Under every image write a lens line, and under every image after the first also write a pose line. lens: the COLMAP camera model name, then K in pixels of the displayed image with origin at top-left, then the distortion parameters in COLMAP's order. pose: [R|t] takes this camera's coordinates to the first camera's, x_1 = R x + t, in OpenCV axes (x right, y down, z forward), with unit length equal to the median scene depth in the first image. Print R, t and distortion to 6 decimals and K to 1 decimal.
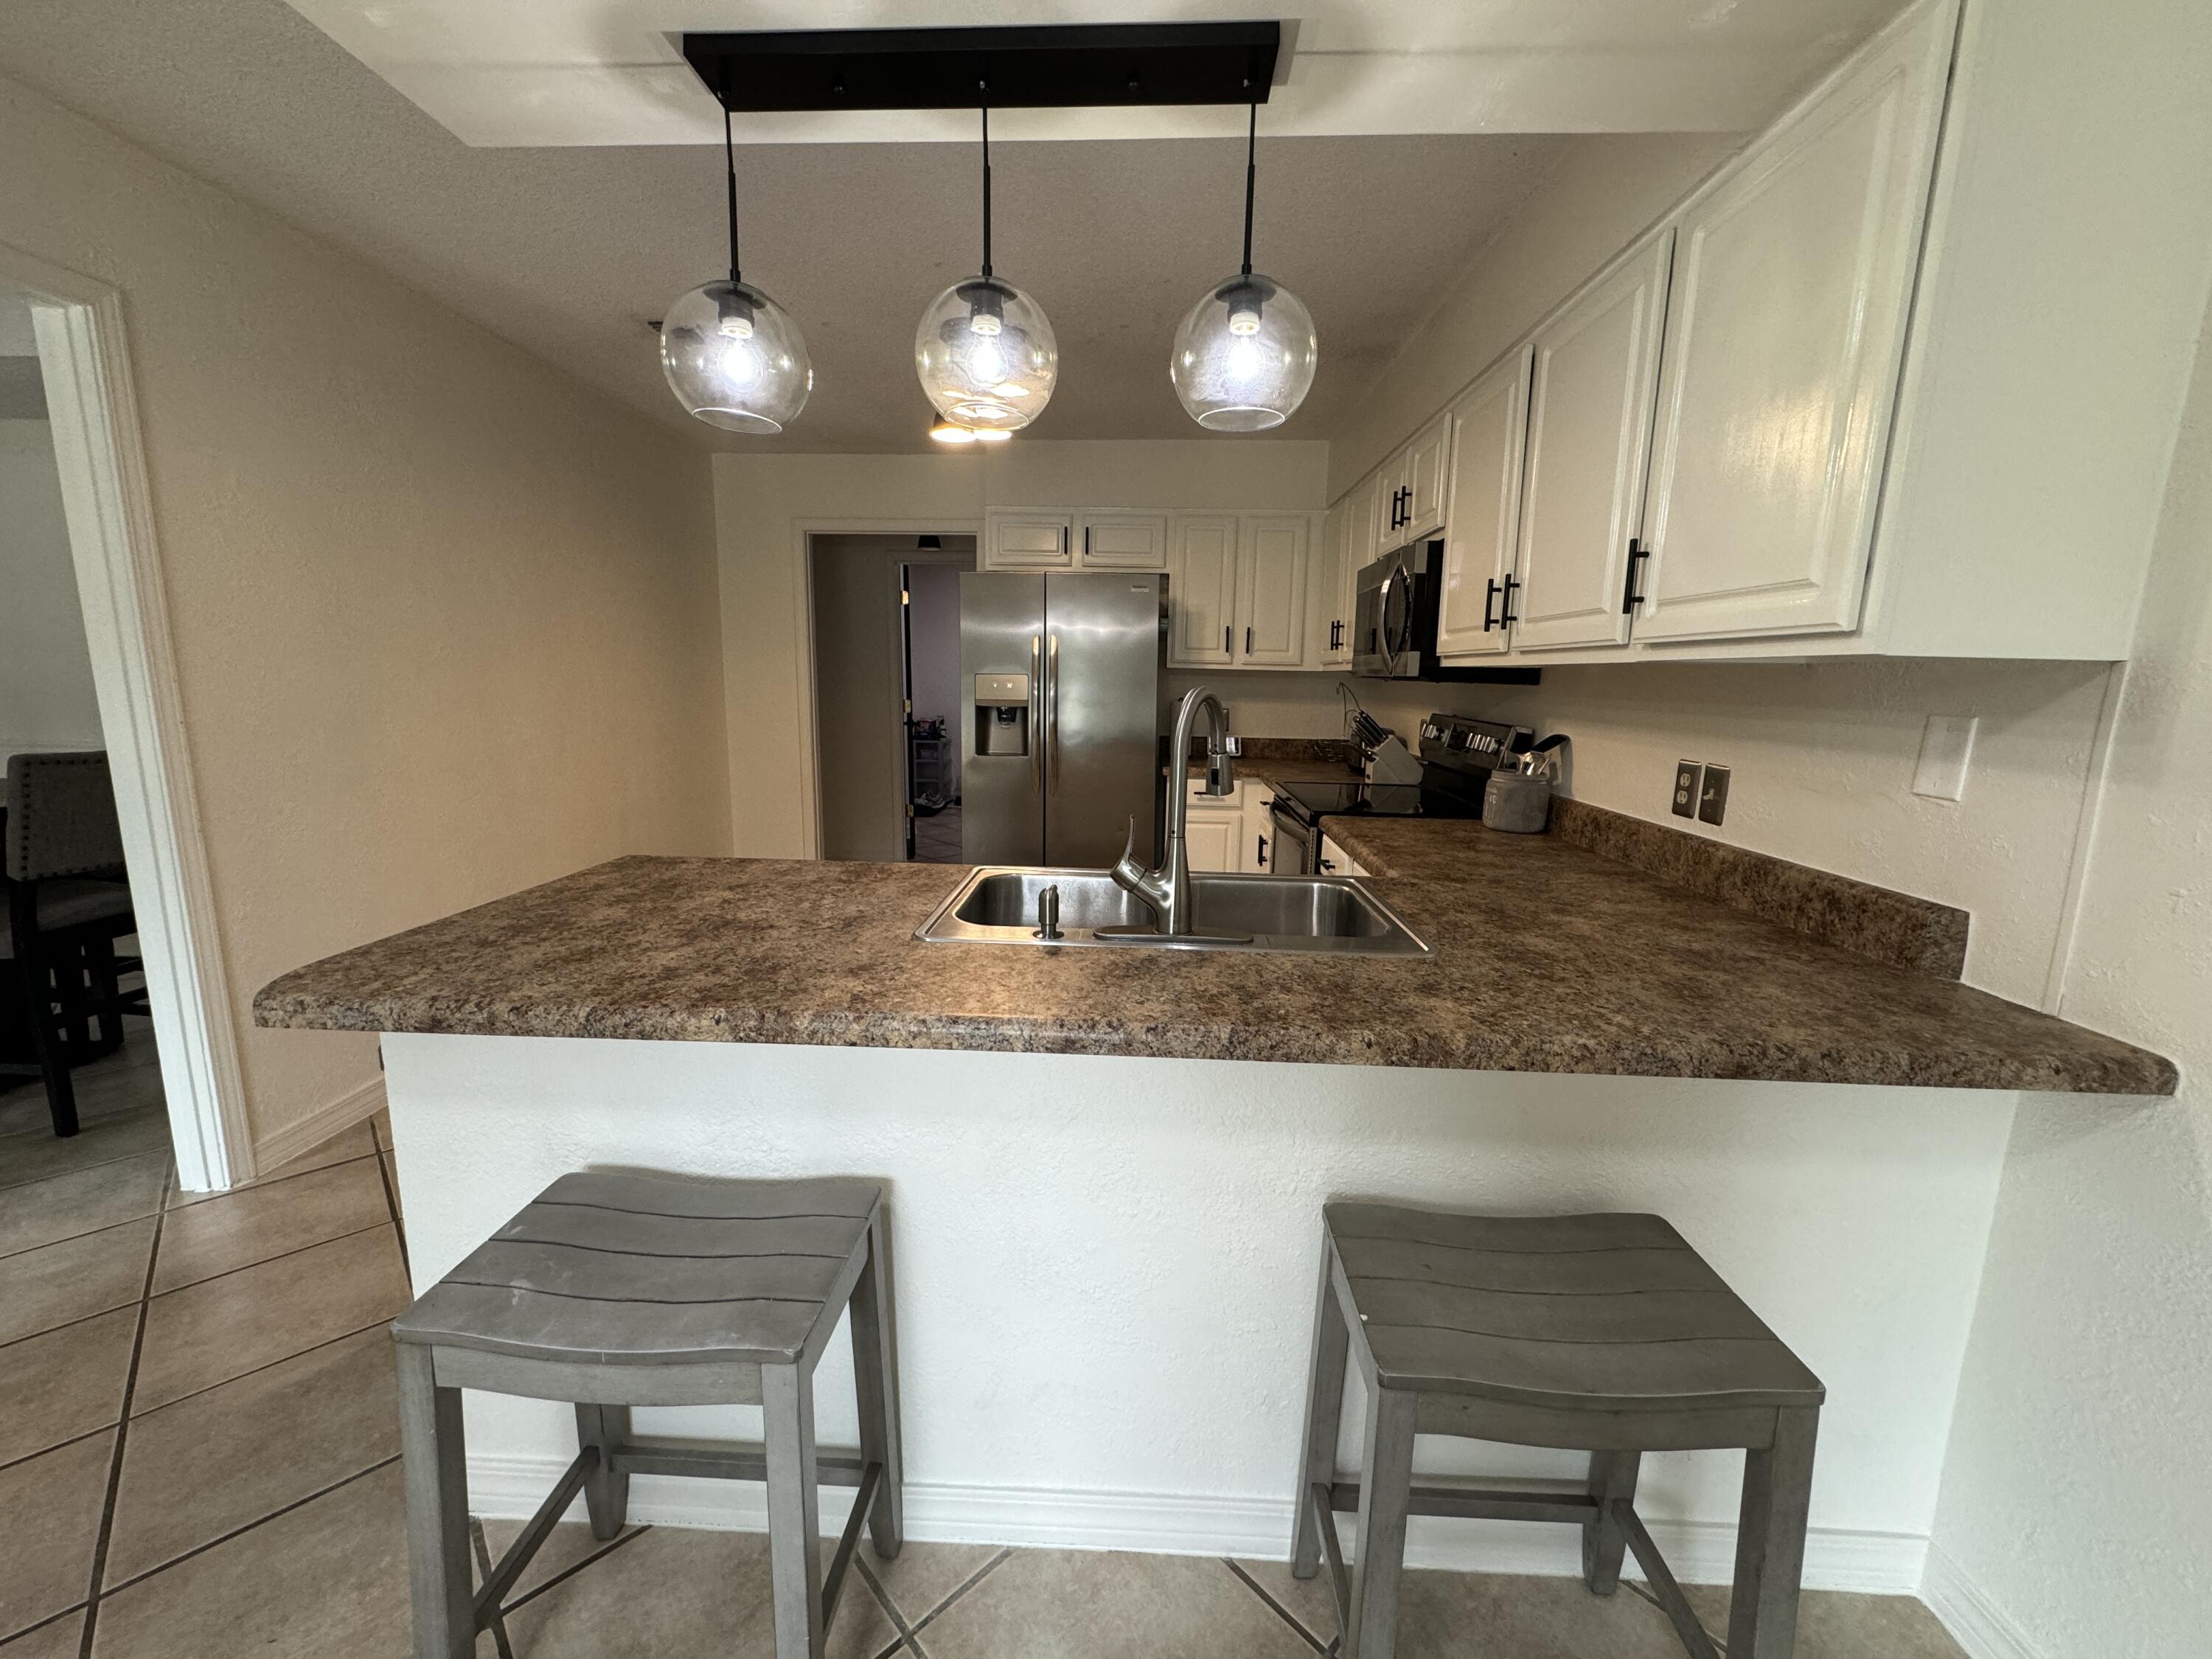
lens RADIAL K [[882.3, 0, 1095.3], [0, 882.3, 826.2], [0, 0, 1]] dist [0.000467, 0.000068]
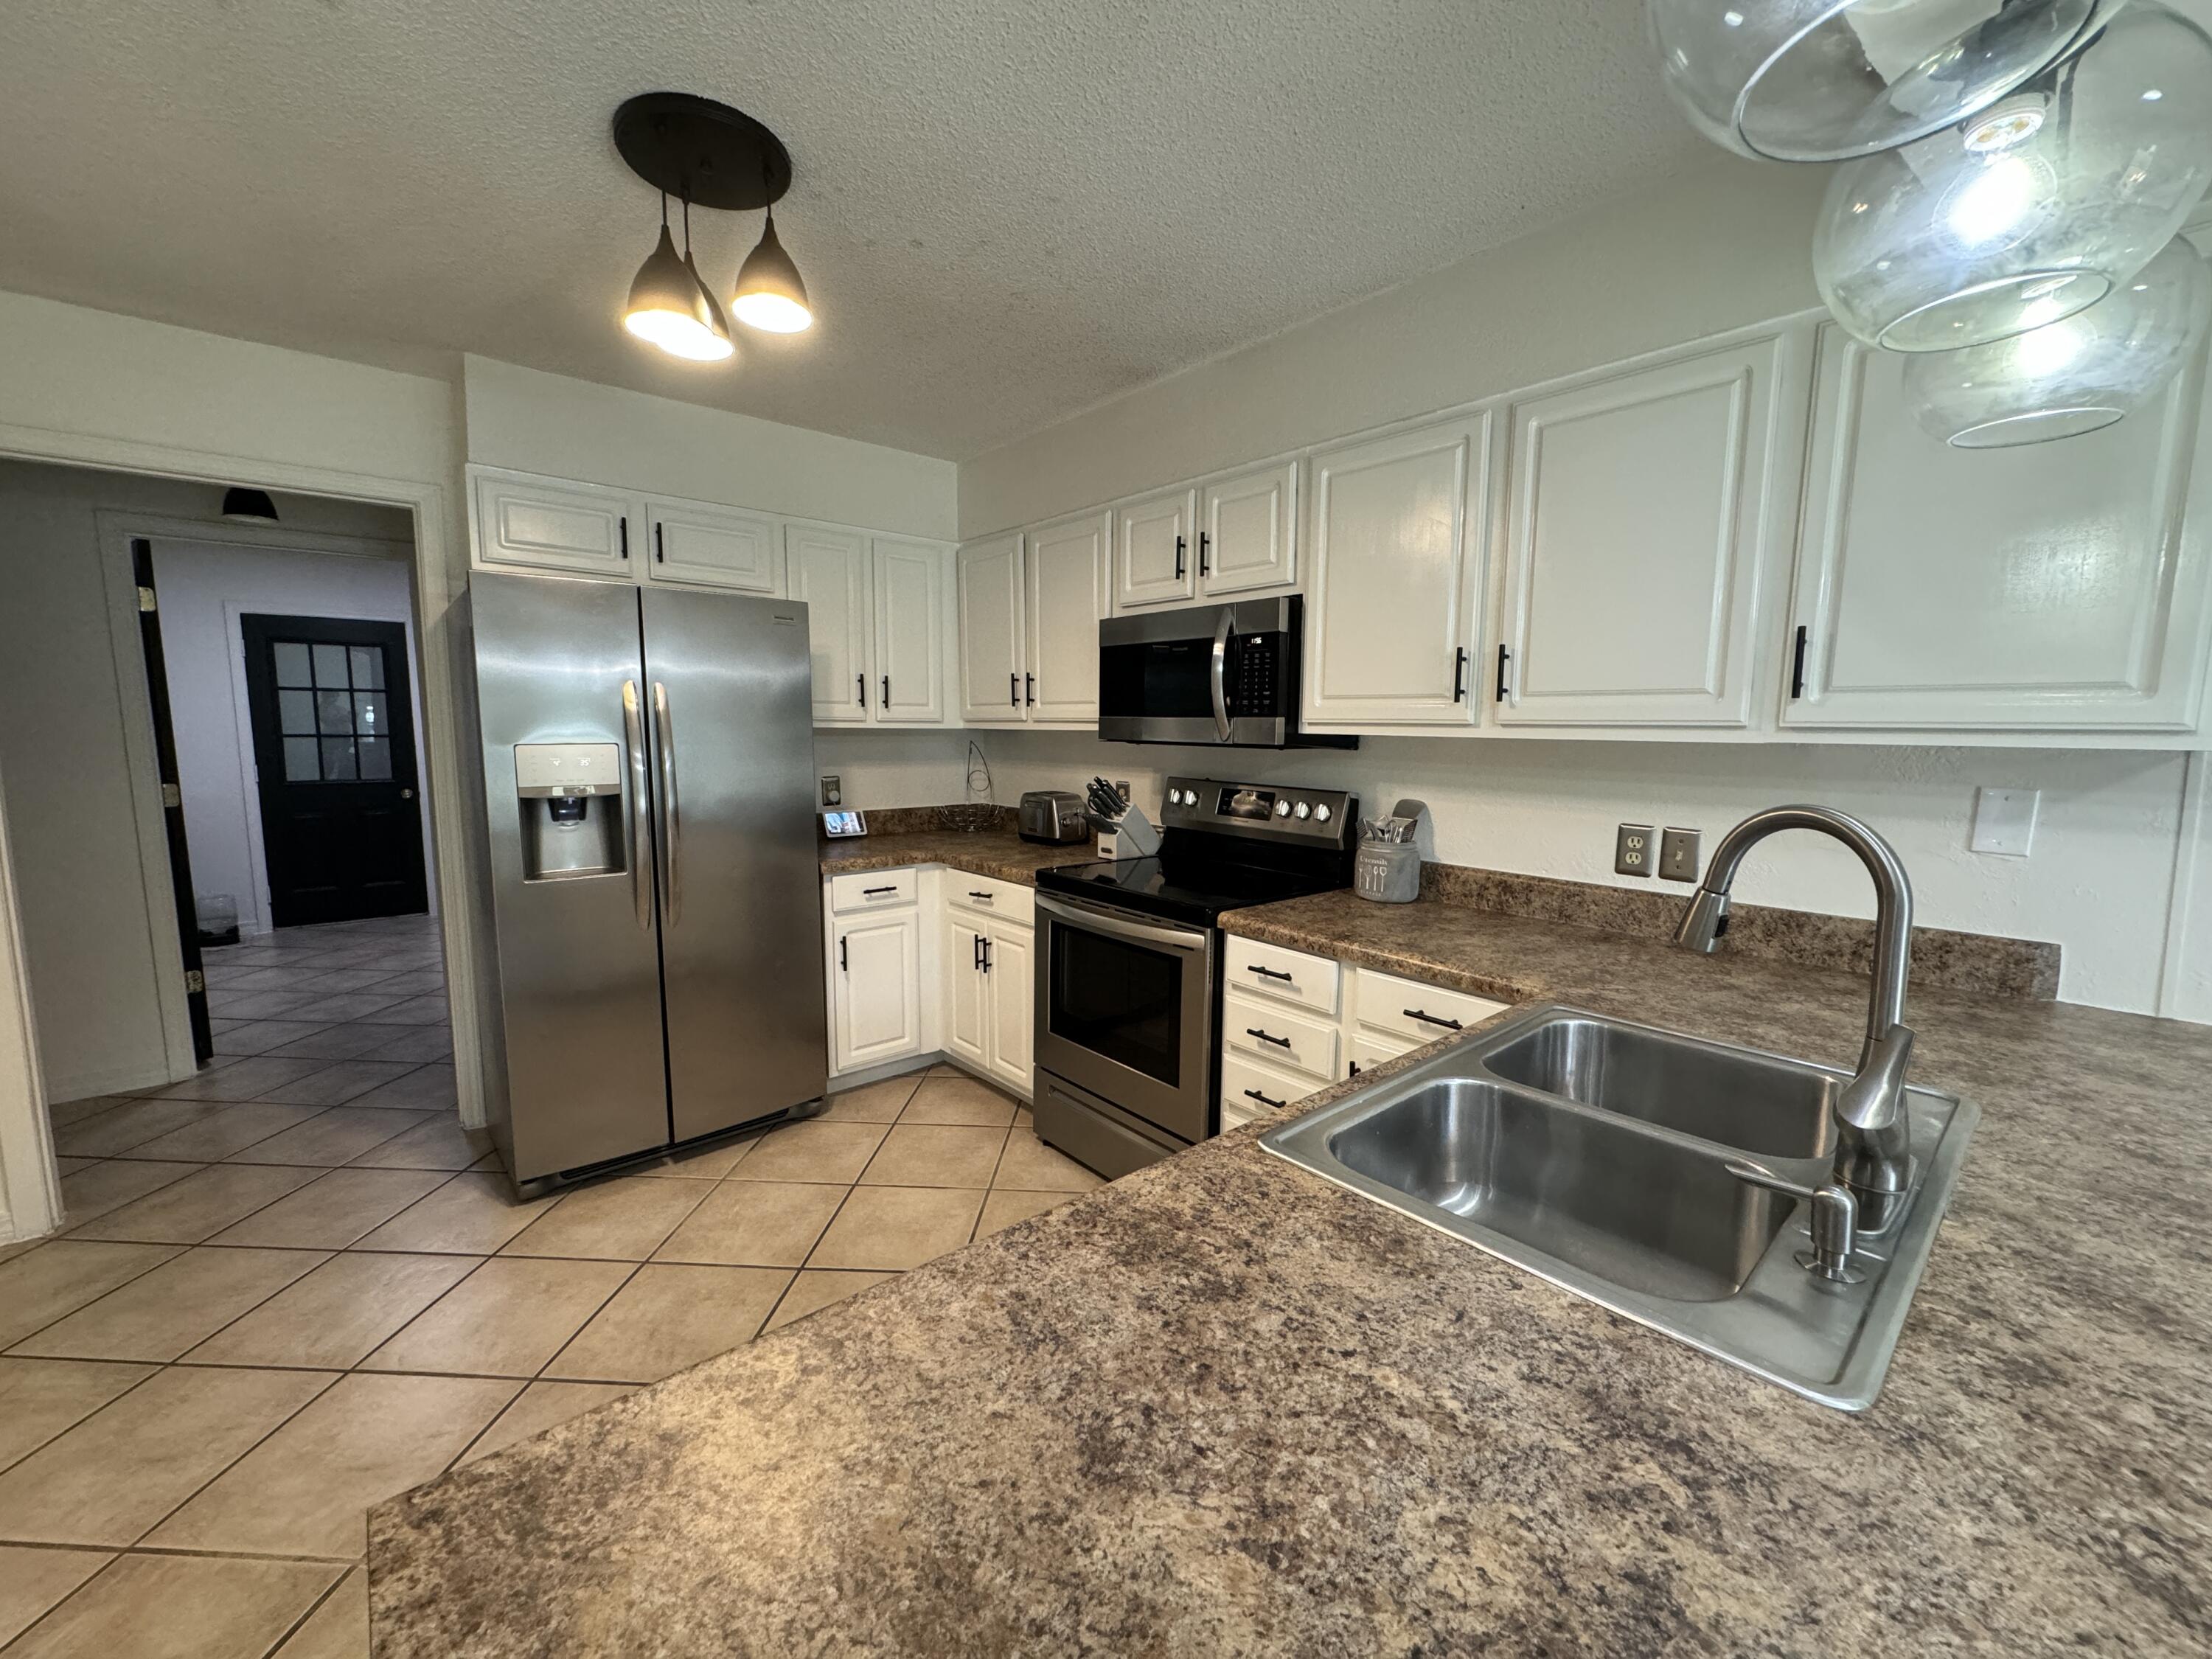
lens RADIAL K [[879.0, 0, 1106.5], [0, 879.0, 825.7], [0, 0, 1]] dist [-0.002534, 0.000272]
pose [[0.719760, -0.091055, 0.688225, -0.555121], [0.120648, 0.992682, 0.005161, -0.160479], [-0.683659, 0.079318, 0.725479, 0.673116]]
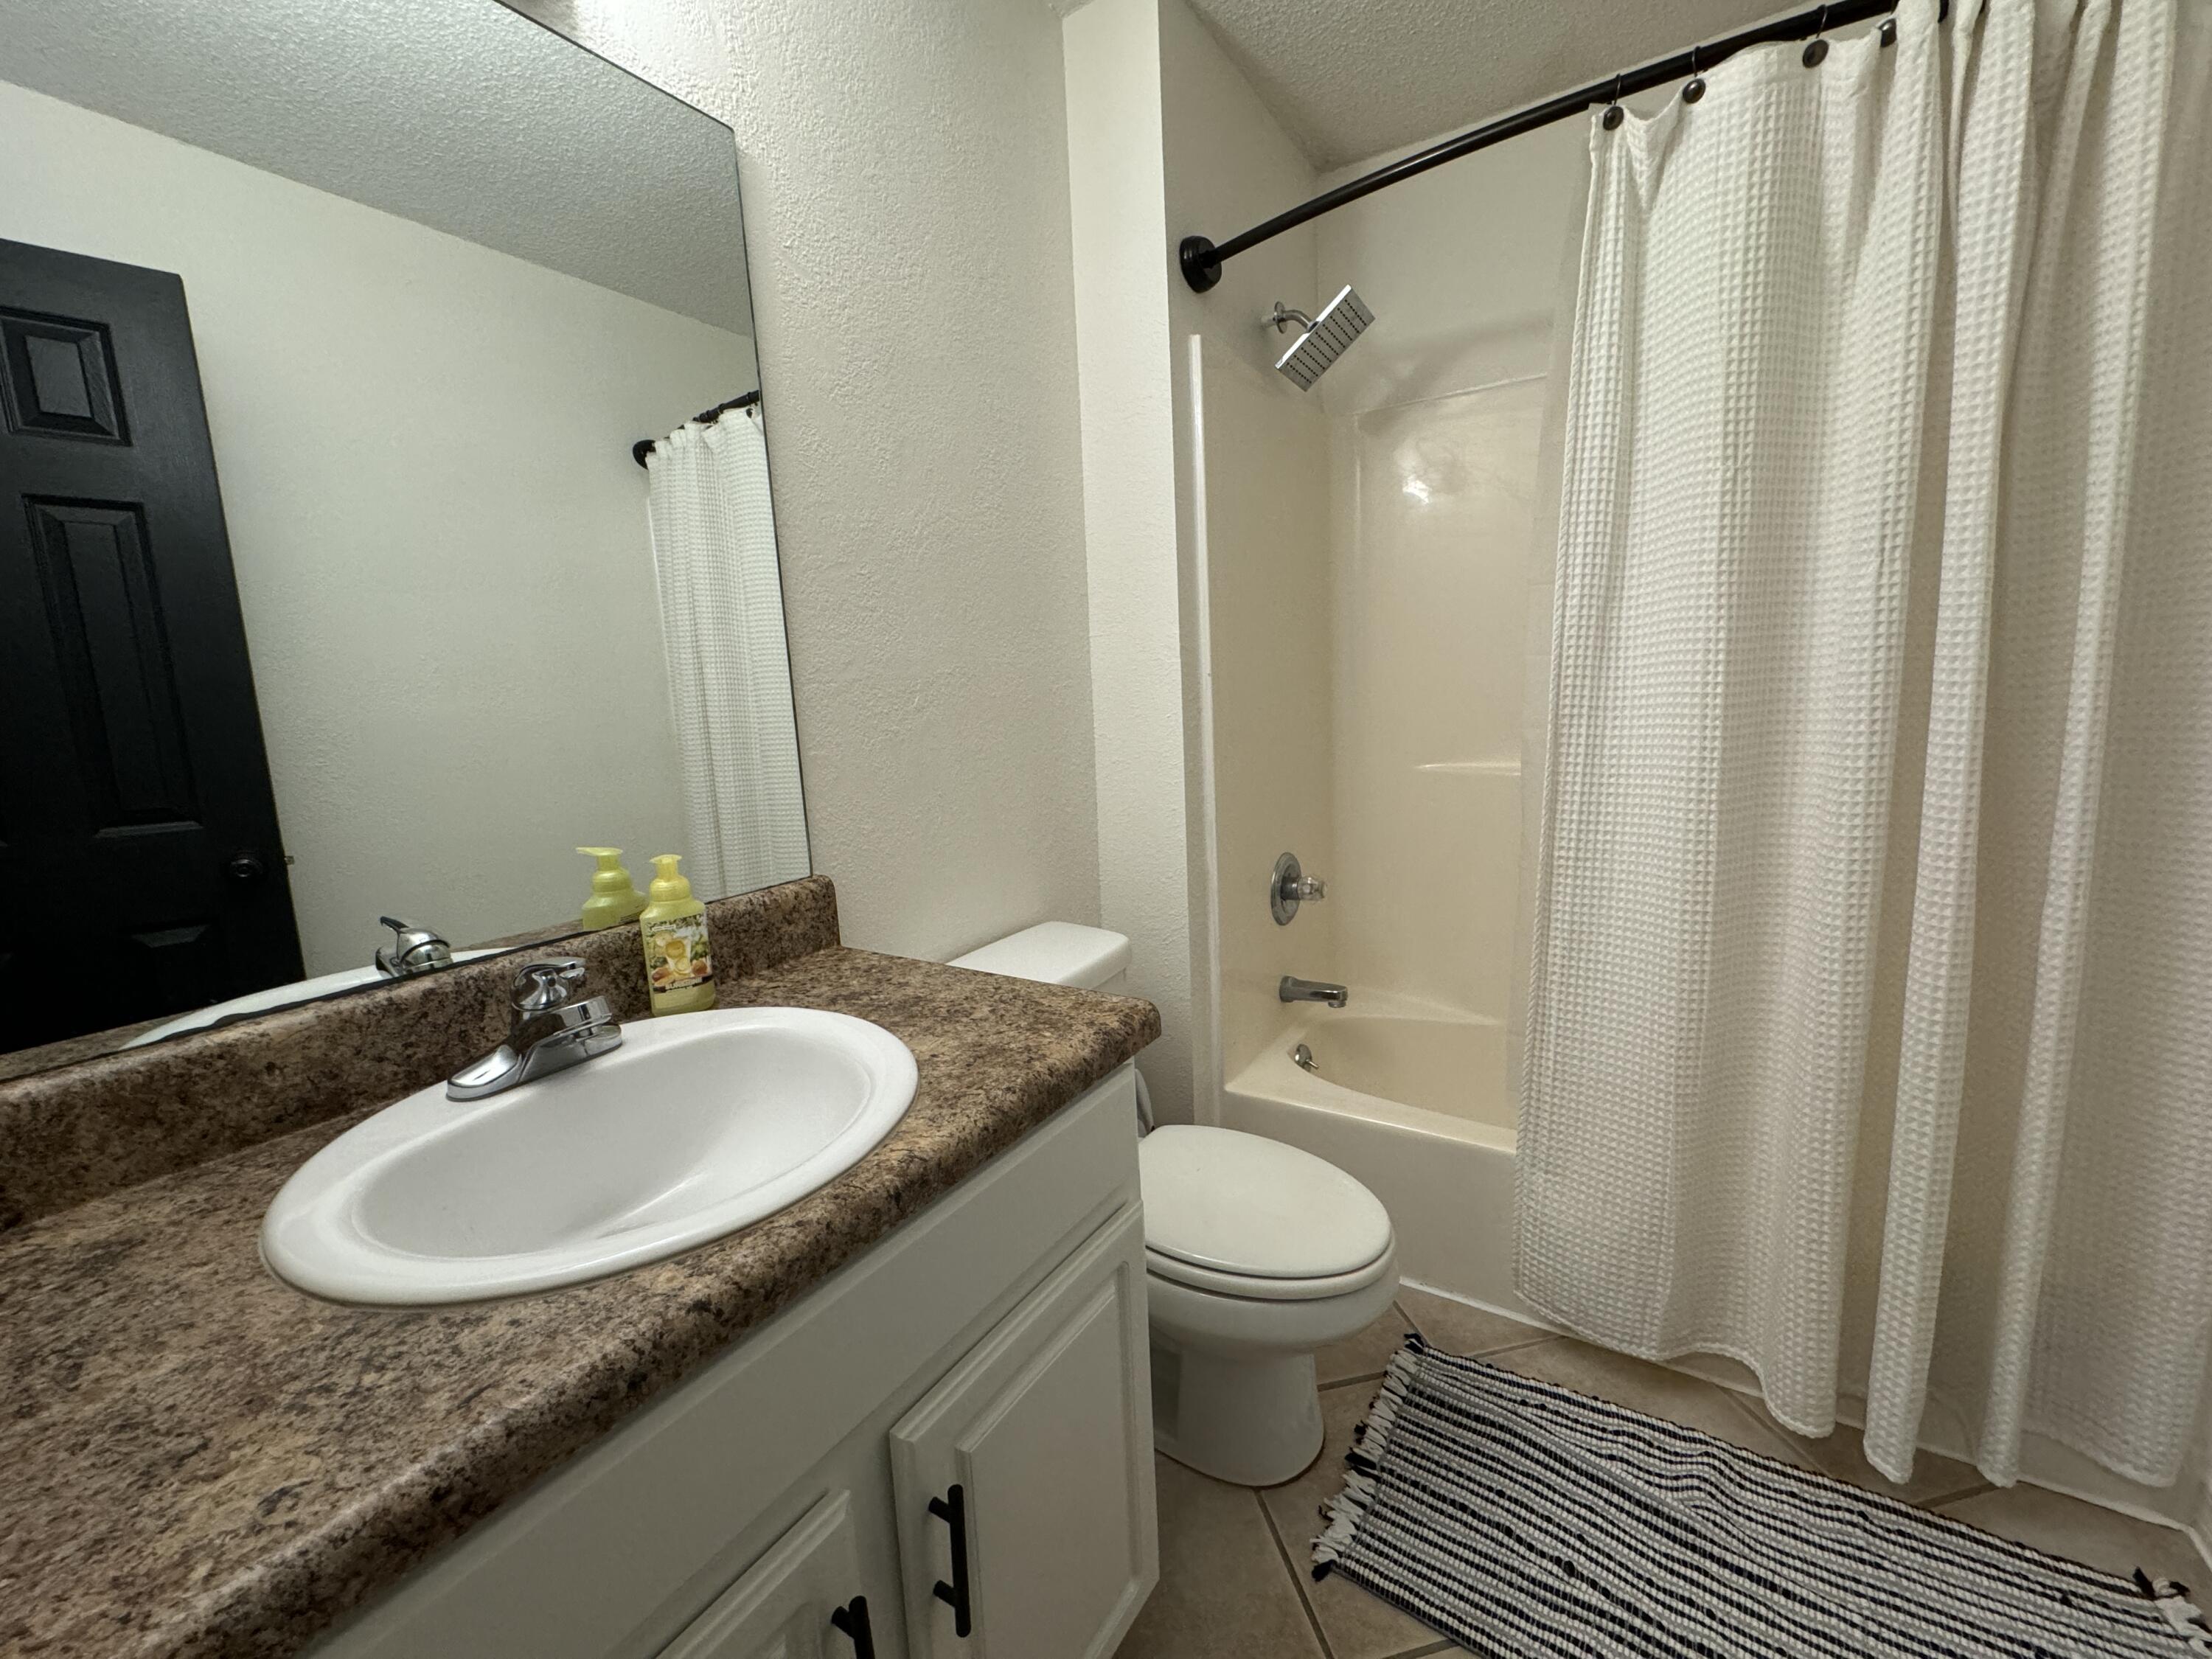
lens RADIAL K [[879.0, 0, 1106.5], [0, 879.0, 825.7], [0, 0, 1]] dist [-0.002534, 0.000272]
pose [[-0.507427, 0.128924, -0.851996, 0.110093], [-0.107824, 0.971473, 0.211221, -0.181128], [0.854922, 0.199045, -0.479050, 1.324466]]
